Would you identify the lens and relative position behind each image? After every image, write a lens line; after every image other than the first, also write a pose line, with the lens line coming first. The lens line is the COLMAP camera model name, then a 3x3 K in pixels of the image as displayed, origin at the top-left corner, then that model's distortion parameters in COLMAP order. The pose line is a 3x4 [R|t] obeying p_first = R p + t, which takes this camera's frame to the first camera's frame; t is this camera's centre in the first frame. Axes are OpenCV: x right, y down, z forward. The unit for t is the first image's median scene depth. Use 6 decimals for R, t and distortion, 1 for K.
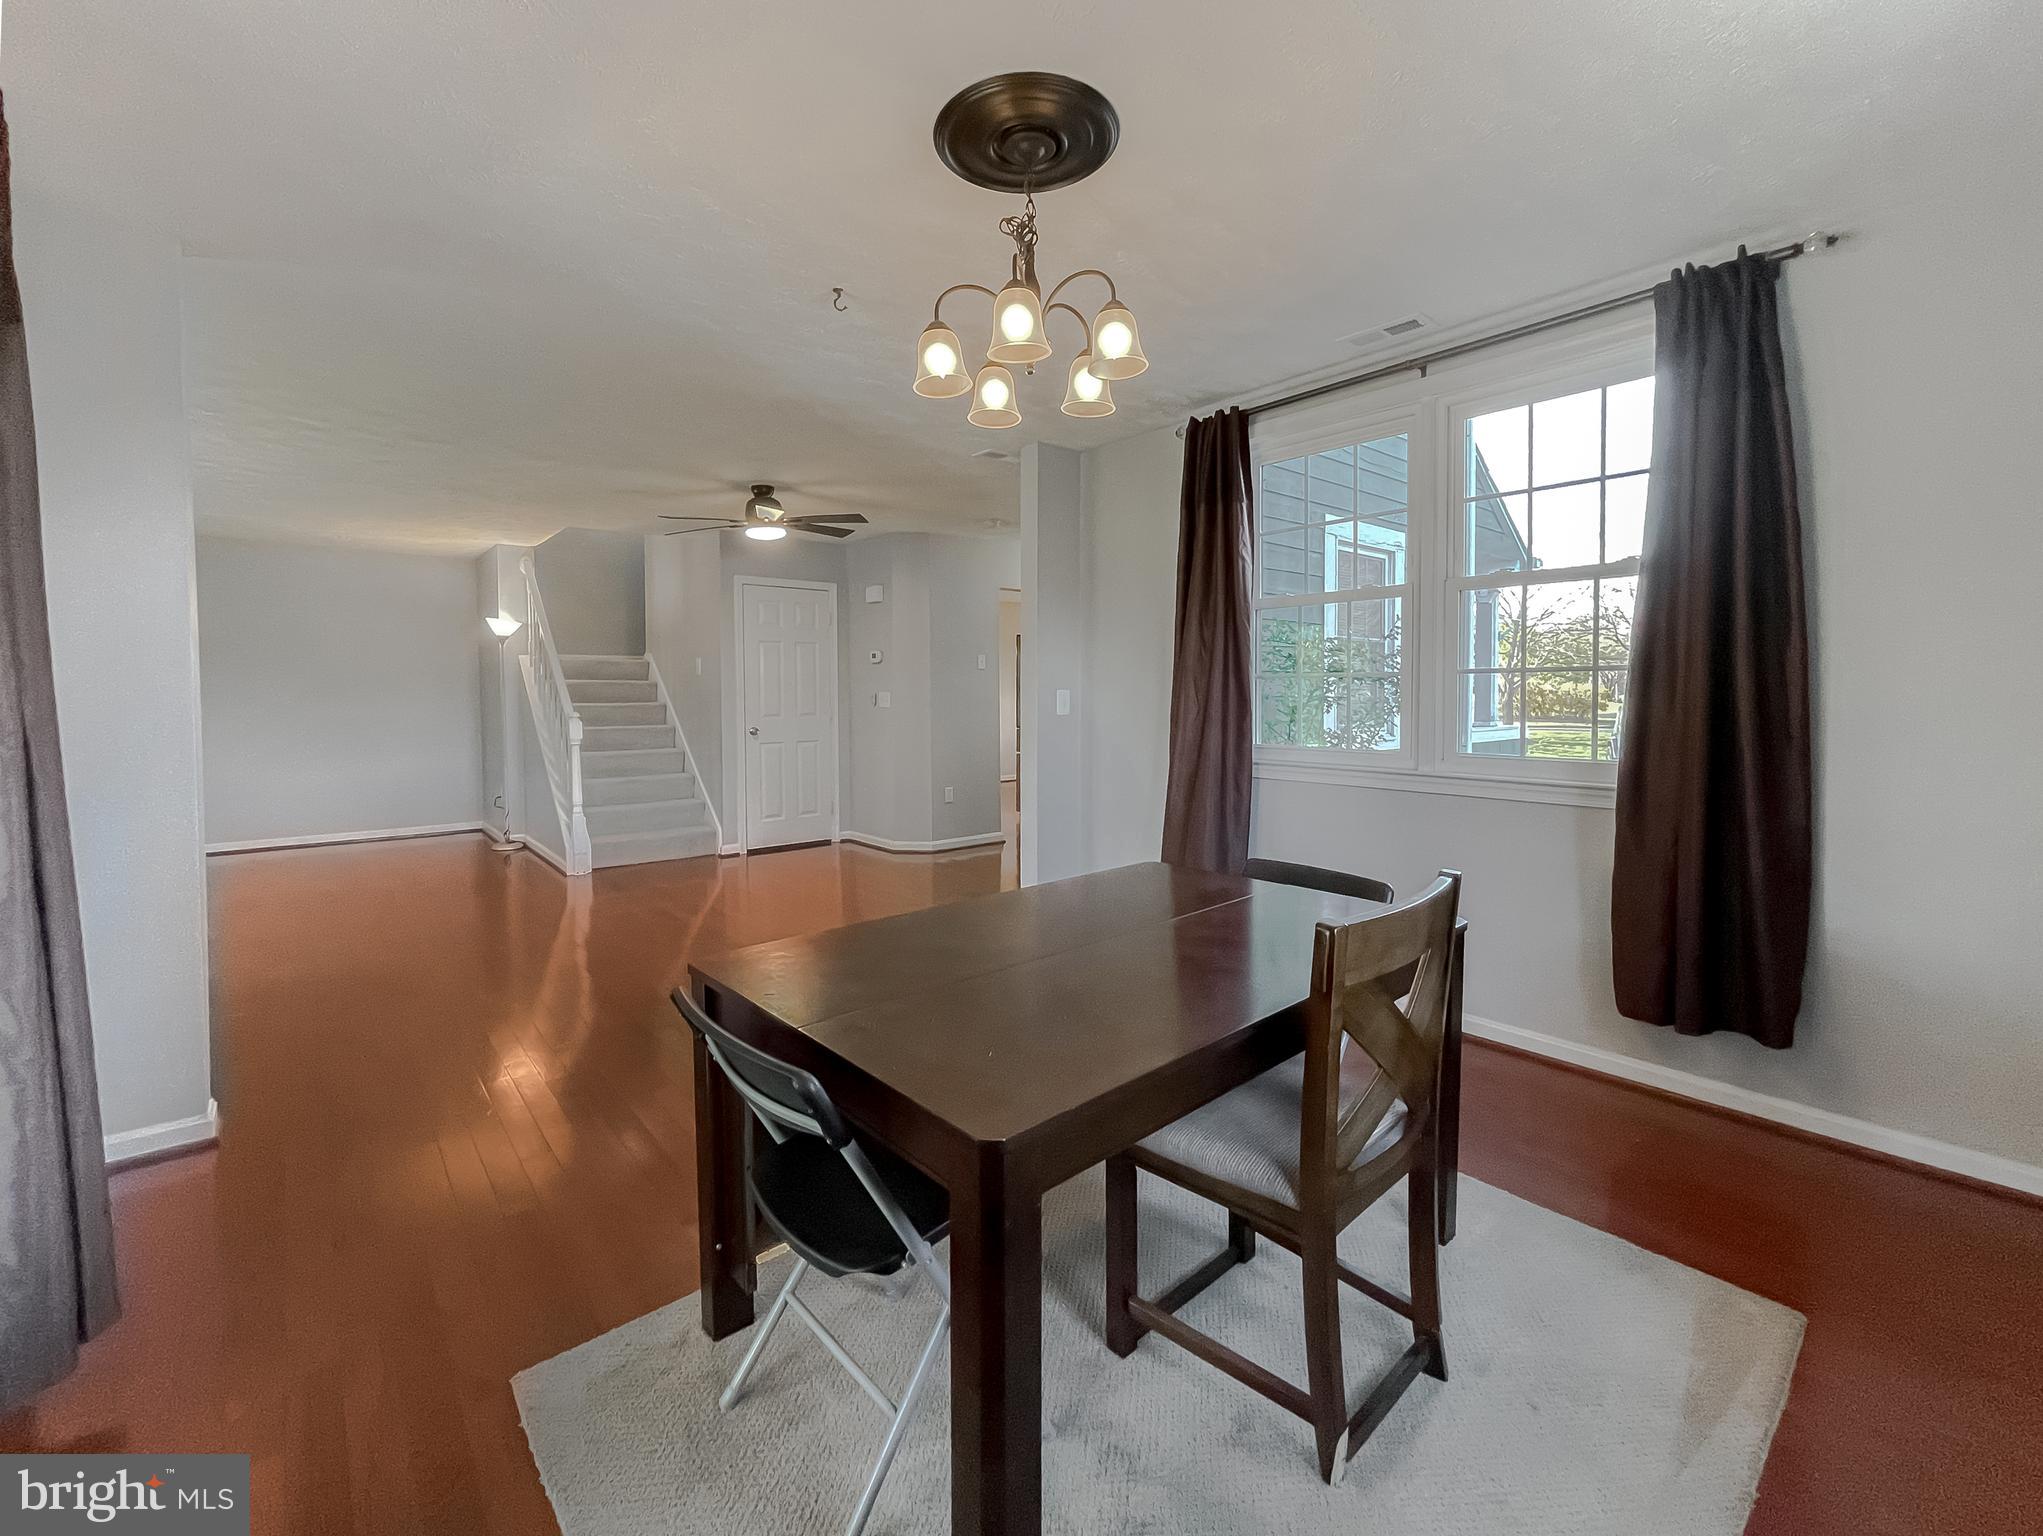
lens RADIAL K [[854.0, 0, 1041.1], [0, 854.0, 721.8], [0, 0, 1]] dist [-0.000713, 0.000088]
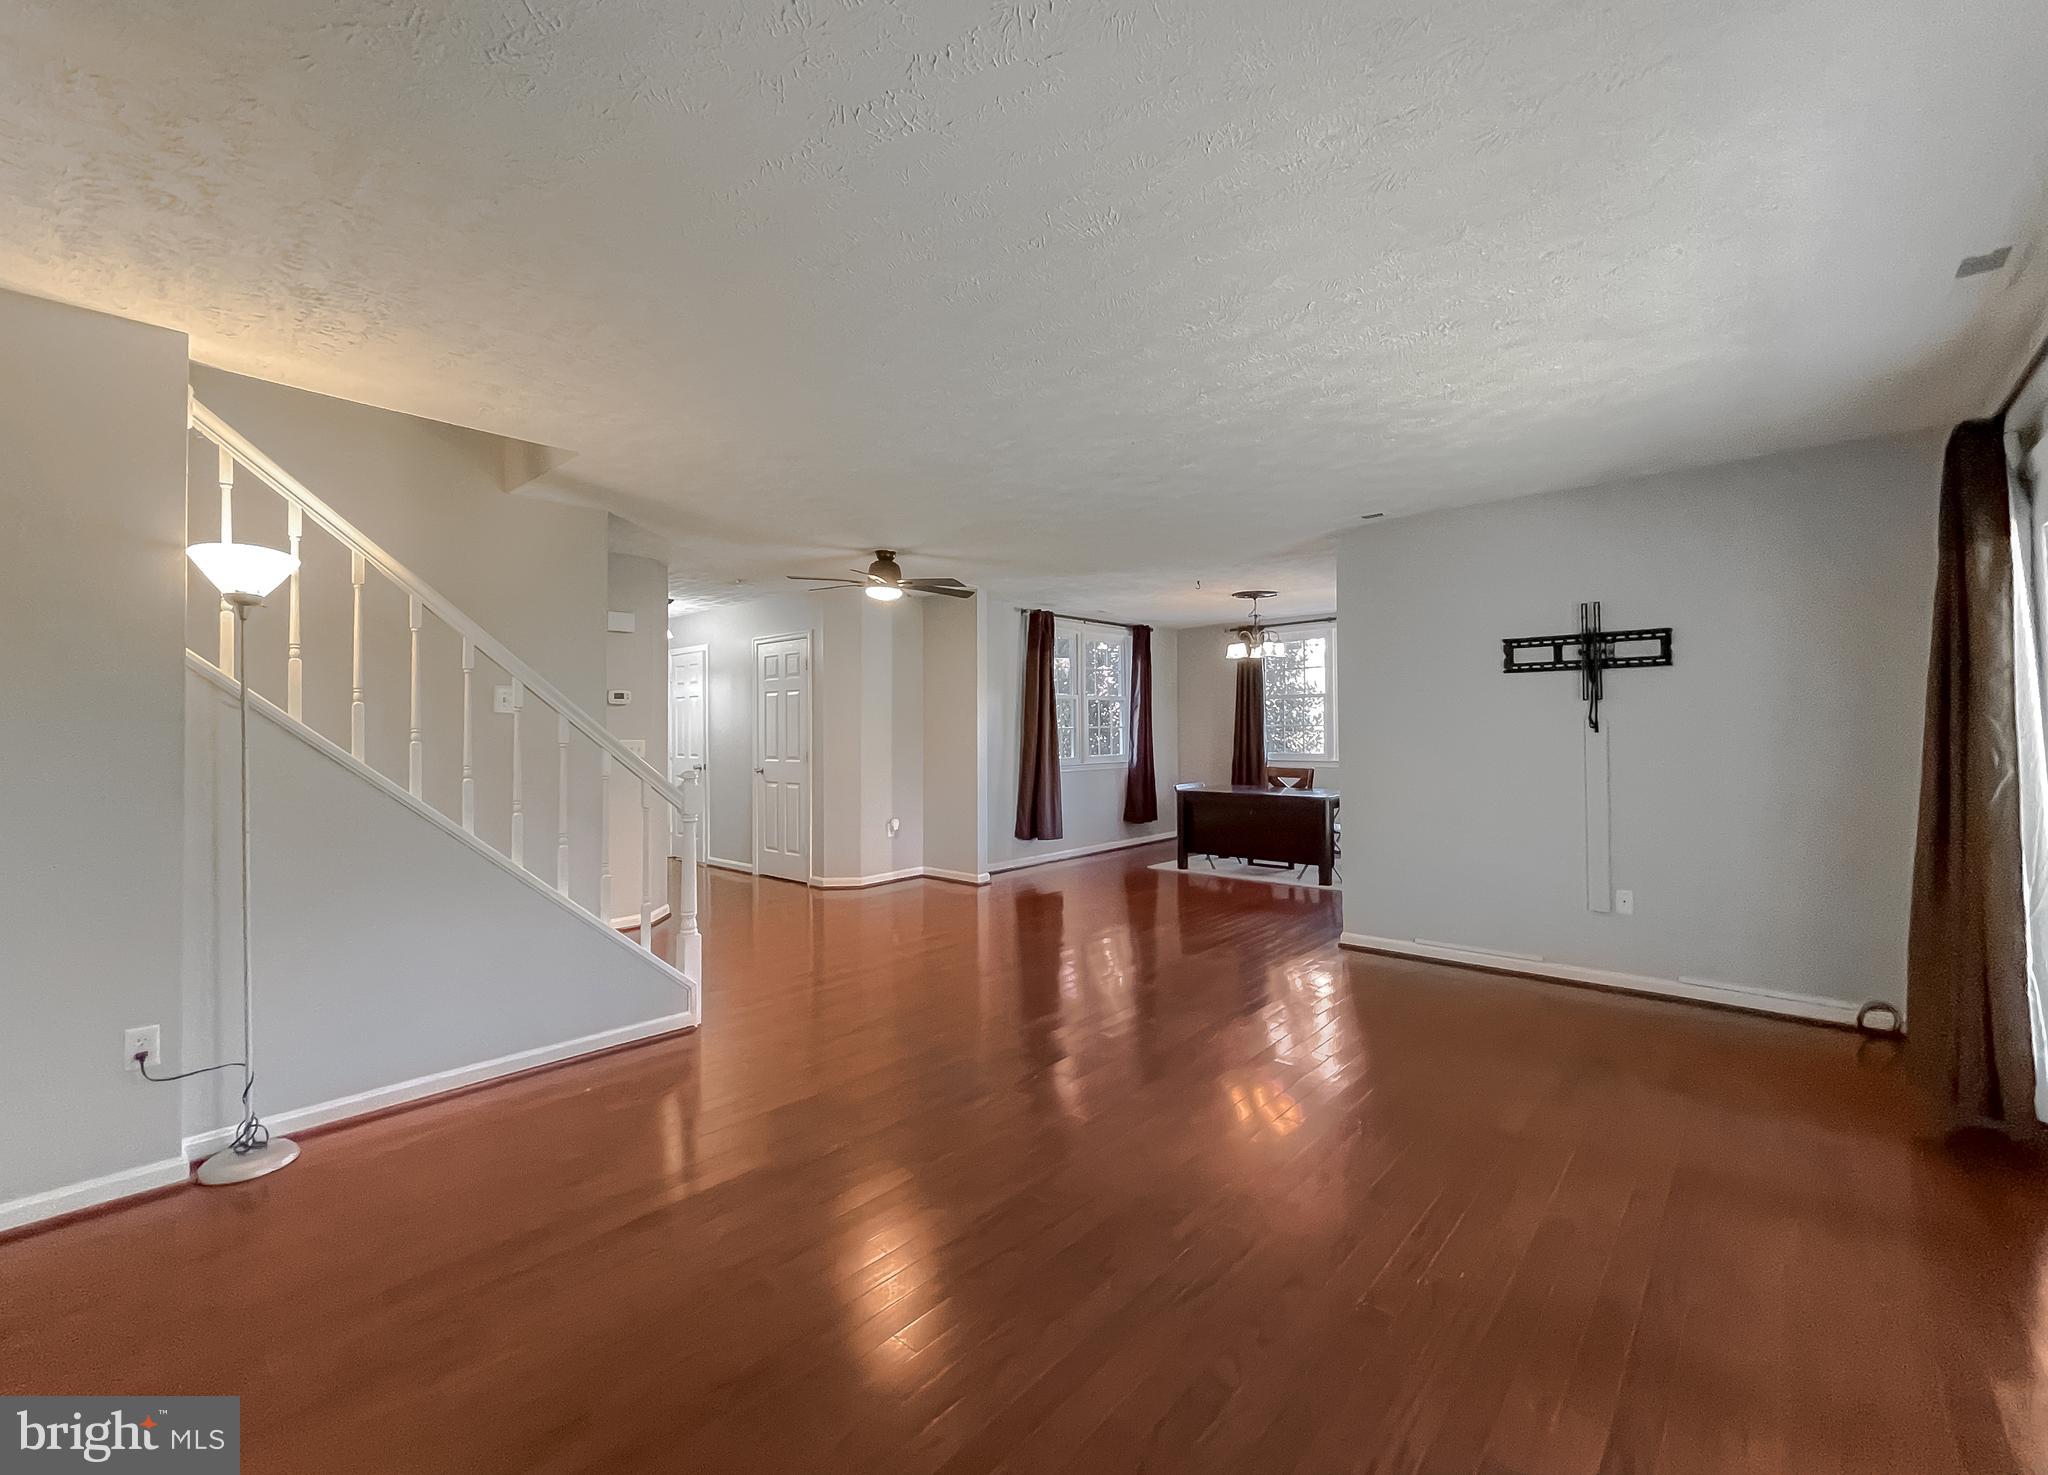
lens RADIAL K [[852.3, 0, 1026.3], [0, 852.3, 710.4], [0, 0, 1]] dist [0.000006, -0.000062]
pose [[-0.132995, 0.026490, 0.990763, -1.095479], [0.040061, 0.998970, -0.021332, -0.030910], [-0.990307, 0.036854, -0.133919, 0.743808]]
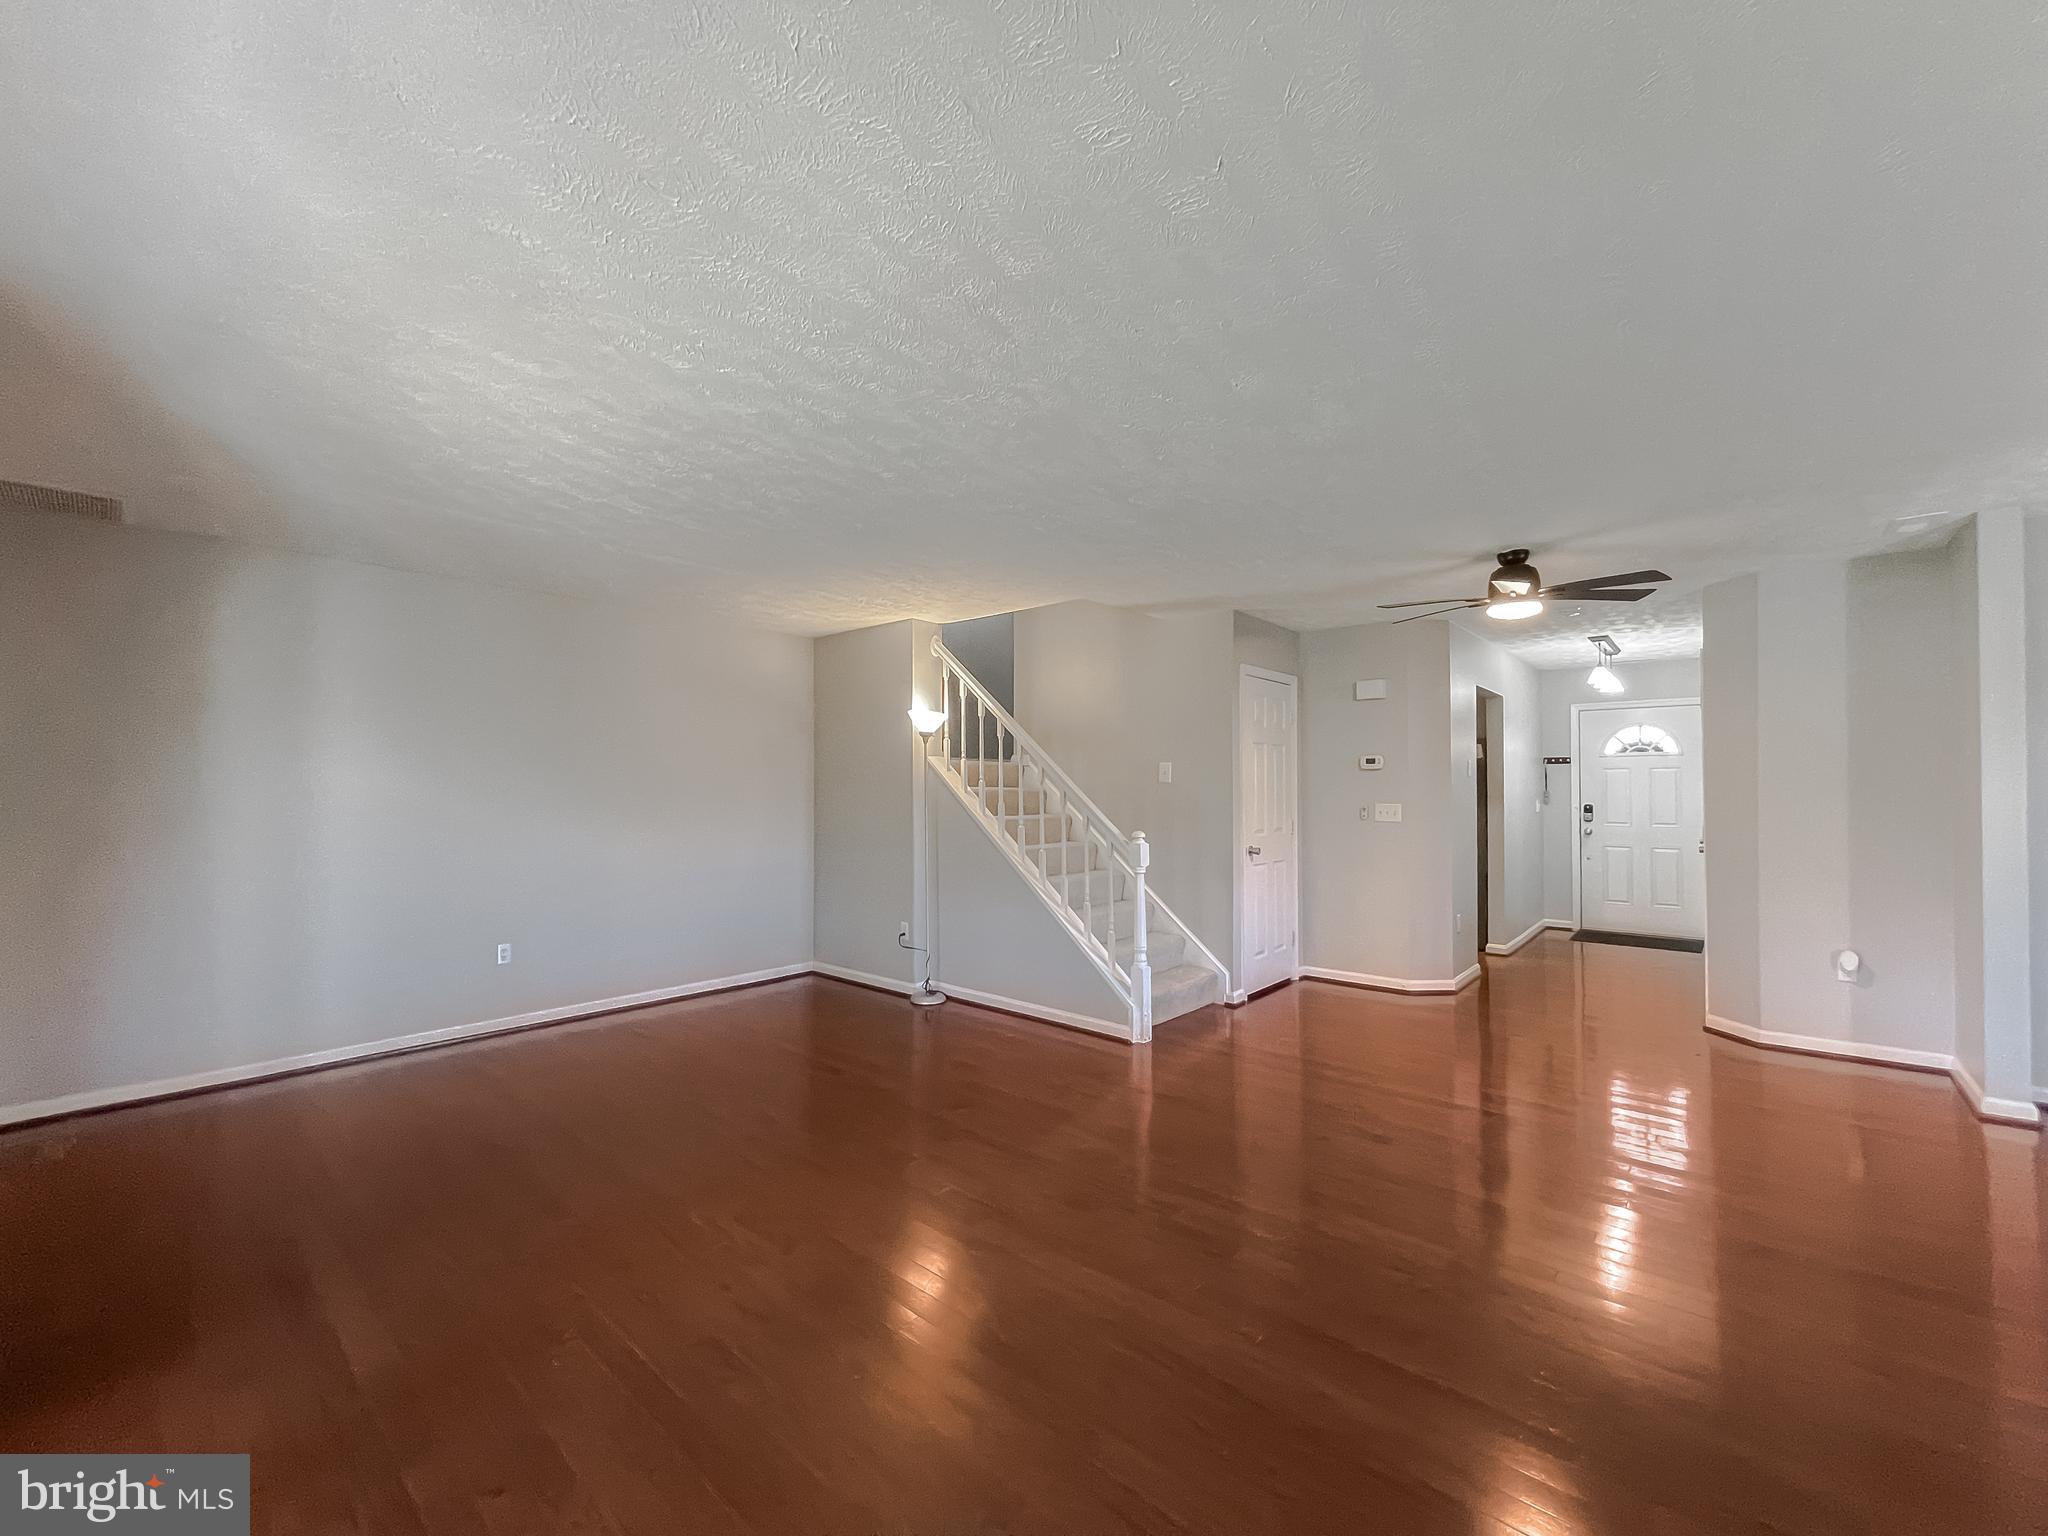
lens RADIAL K [[825.0, 0, 1017.9], [0, 825.0, 771.9], [0, 0, 1]] dist [-0.001043, 0.000167]
pose [[0.991553, 0.003487, 0.129652, -0.673879], [0.003557, 0.998532, -0.054057, -0.023532], [-0.129650, 0.054061, 0.990085, 0.233725]]
